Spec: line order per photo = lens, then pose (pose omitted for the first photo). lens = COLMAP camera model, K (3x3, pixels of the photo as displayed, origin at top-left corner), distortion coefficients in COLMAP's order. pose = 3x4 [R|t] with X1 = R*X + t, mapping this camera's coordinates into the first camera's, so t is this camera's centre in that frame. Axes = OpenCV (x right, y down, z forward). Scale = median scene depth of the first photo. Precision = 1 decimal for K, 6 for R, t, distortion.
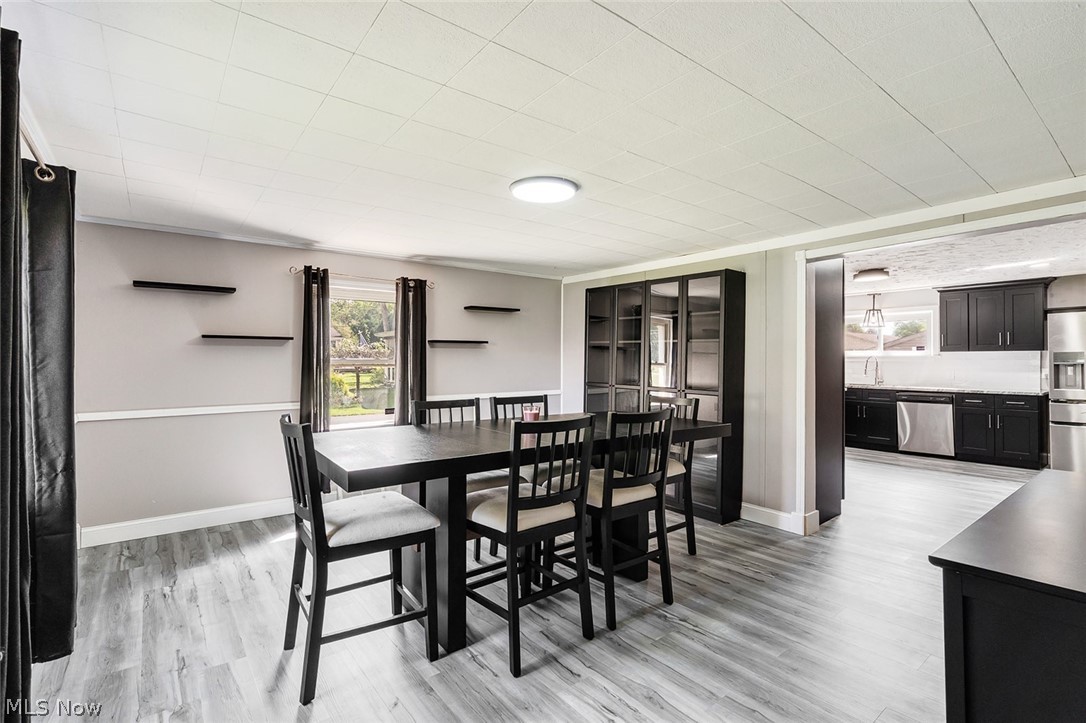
lens RADIAL K [[497.8, 0, 536.5], [0, 497.8, 357.6], [0, 0, 1]] dist [-0.004272, 0.000279]
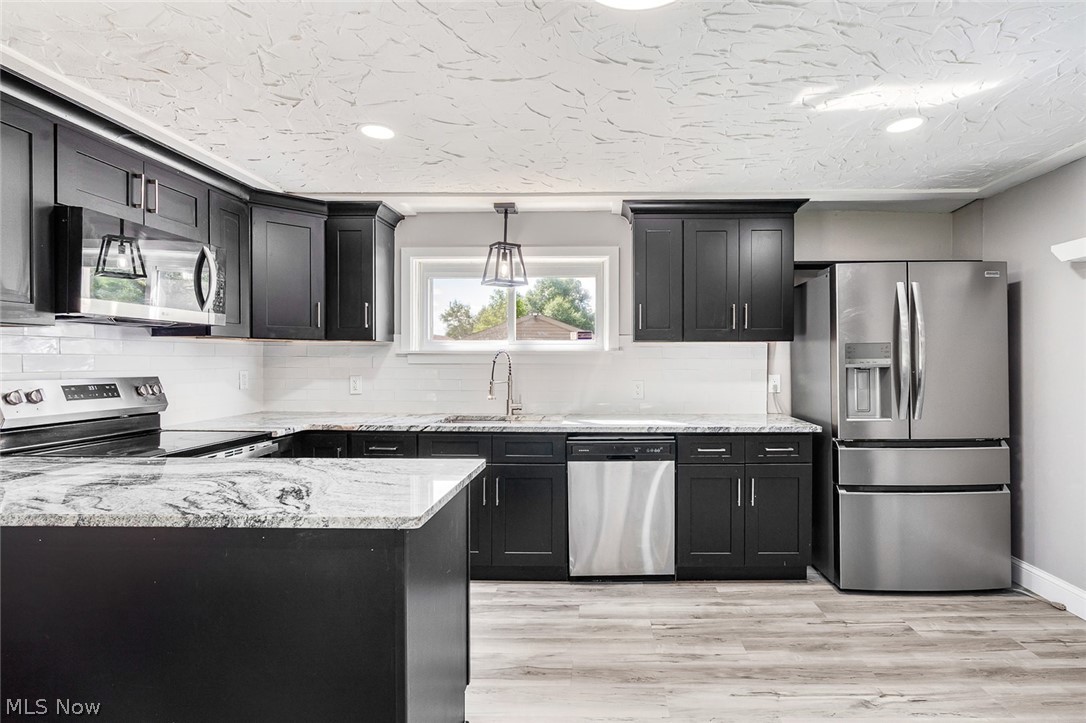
lens RADIAL K [[537.2, 0, 595.7], [0, 537.2, 365.0], [0, 0, 1]] dist [-0.004901, 0.002890]
pose [[0.617720, -0.007985, 0.786357, 0.427959], [-0.002063, 0.999929, 0.011775, 0.004594], [-0.786395, -0.008896, 0.617660, 0.774482]]
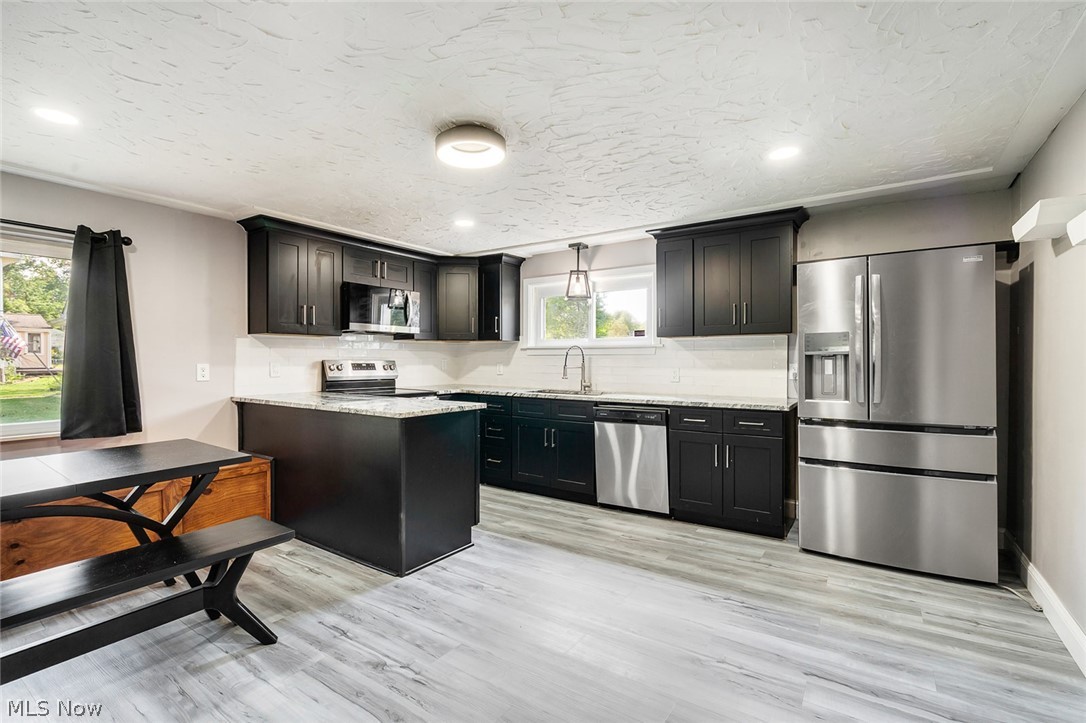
lens RADIAL K [[494.5, 0, 539.5], [0, 494.5, 367.0], [0, 0, 1]] dist [-0.006524, 0.003218]
pose [[0.949859, -0.002835, 0.312664, 0.525160], [-0.002377, 0.999865, 0.016288, 0.016550], [-0.312668, -0.016214, 0.949724, 0.506843]]
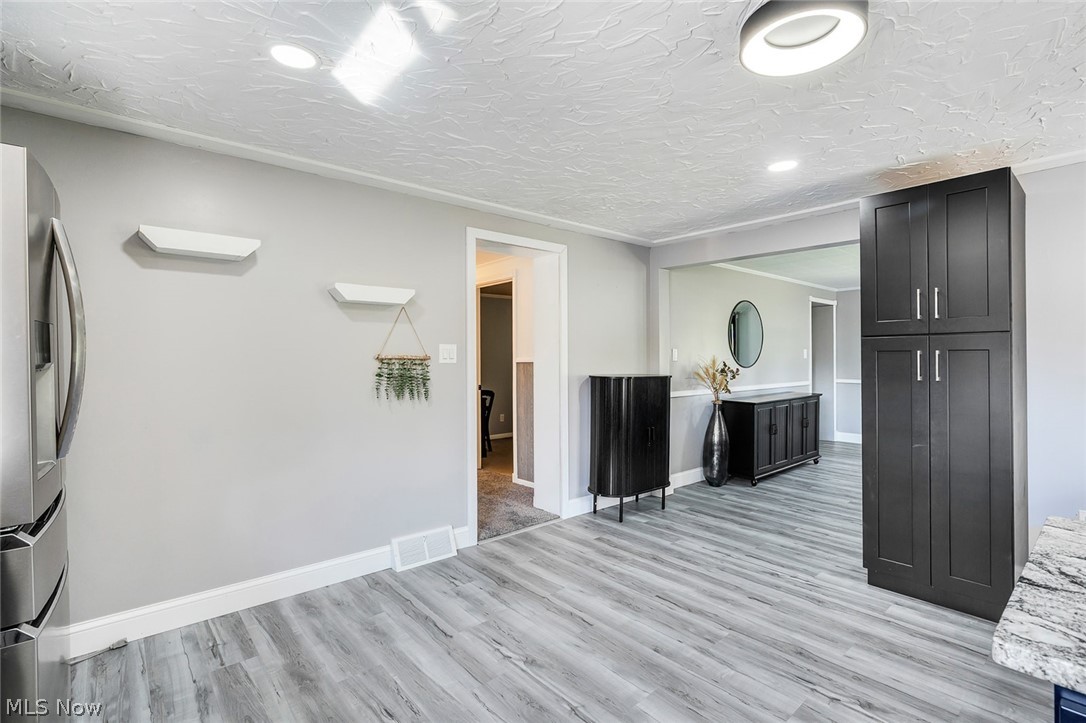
lens RADIAL K [[497.8, 0, 545.2], [0, 497.8, 354.5], [0, 0, 1]] dist [-0.004272, 0.000279]
pose [[-0.998274, 0.005141, -0.058495, 0.729245], [0.005510, 0.999966, -0.006140, 0.007424], [0.058461, -0.006452, -0.998269, 1.111979]]
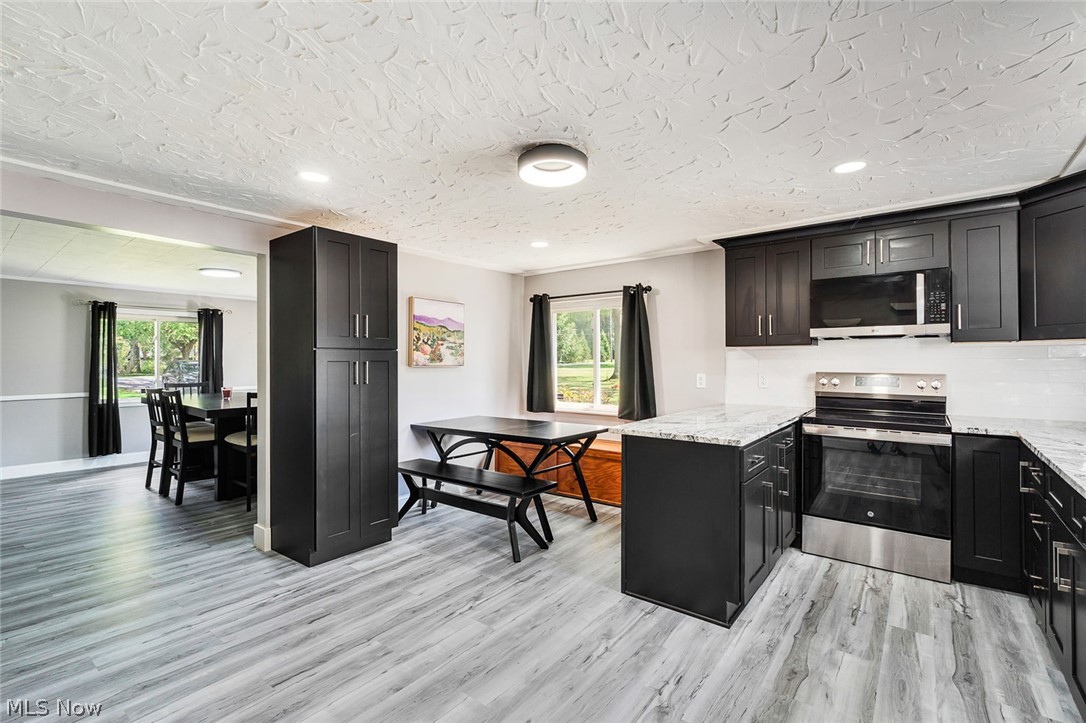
lens RADIAL K [[497.8, 0, 534.3], [0, 497.8, 357.7], [0, 0, 1]] dist [-0.004272, 0.000279]
pose [[0.235219, -0.004117, -0.971934, 0.962176], [0.004268, 0.999986, -0.003203, 0.002039], [0.971933, -0.003395, 0.235233, 0.780389]]
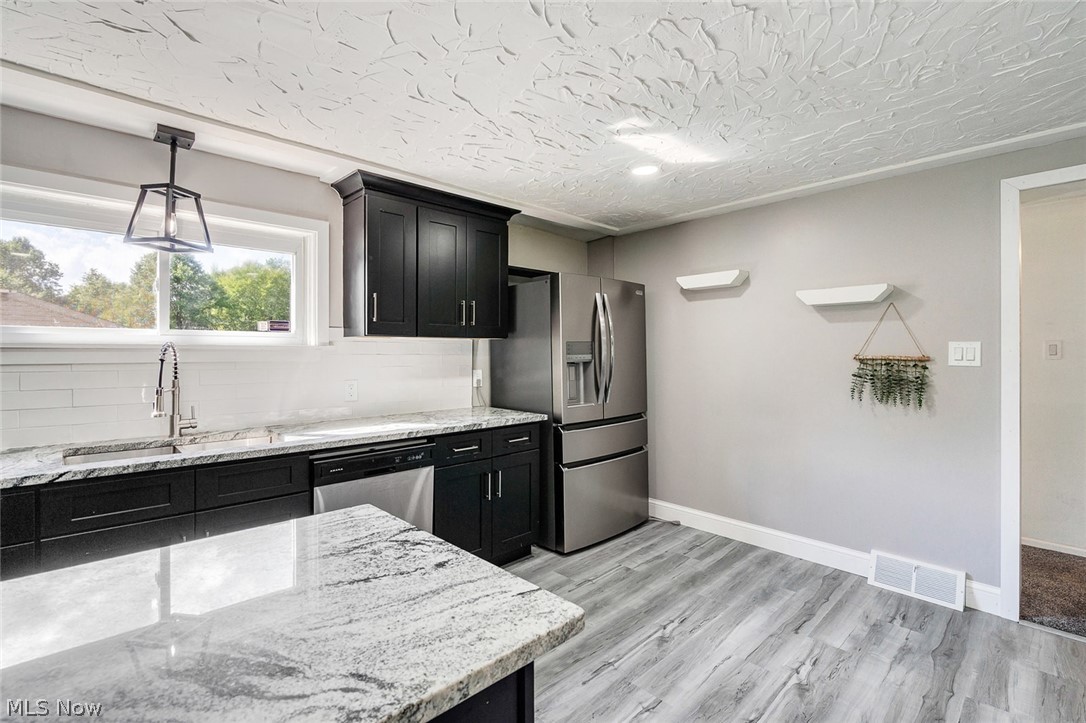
lens RADIAL K [[497.8, 0, 541.9], [0, 497.8, 356.0], [0, 0, 1]] dist [-0.004272, 0.000279]
pose [[-0.107497, -0.004105, 0.994197, 0.429330], [-0.000903, 0.999991, 0.004031, 0.003383], [-0.994205, -0.000465, -0.107500, 0.971556]]
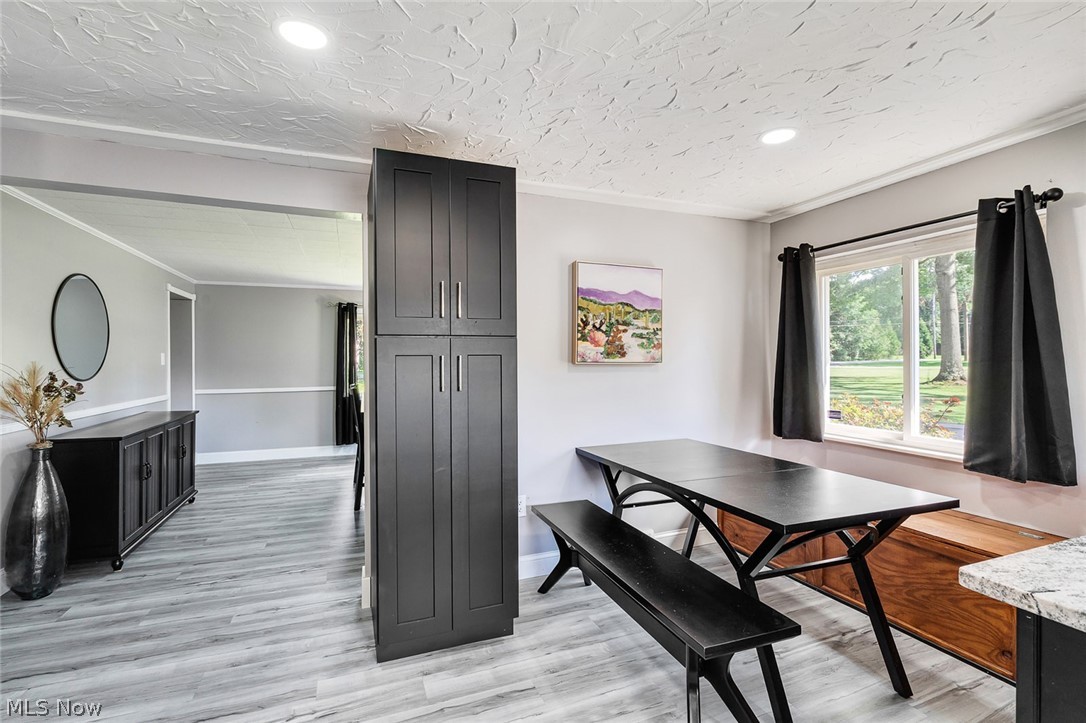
lens RADIAL K [[494.5, 0, 536.6], [0, 494.5, 360.8], [0, 0, 1]] dist [-0.006524, 0.003218]
pose [[-0.283534, 0.007384, -0.958934, 0.703711], [0.007721, 0.999956, 0.005417, 0.005846], [0.958931, -0.005868, -0.283579, 0.878373]]
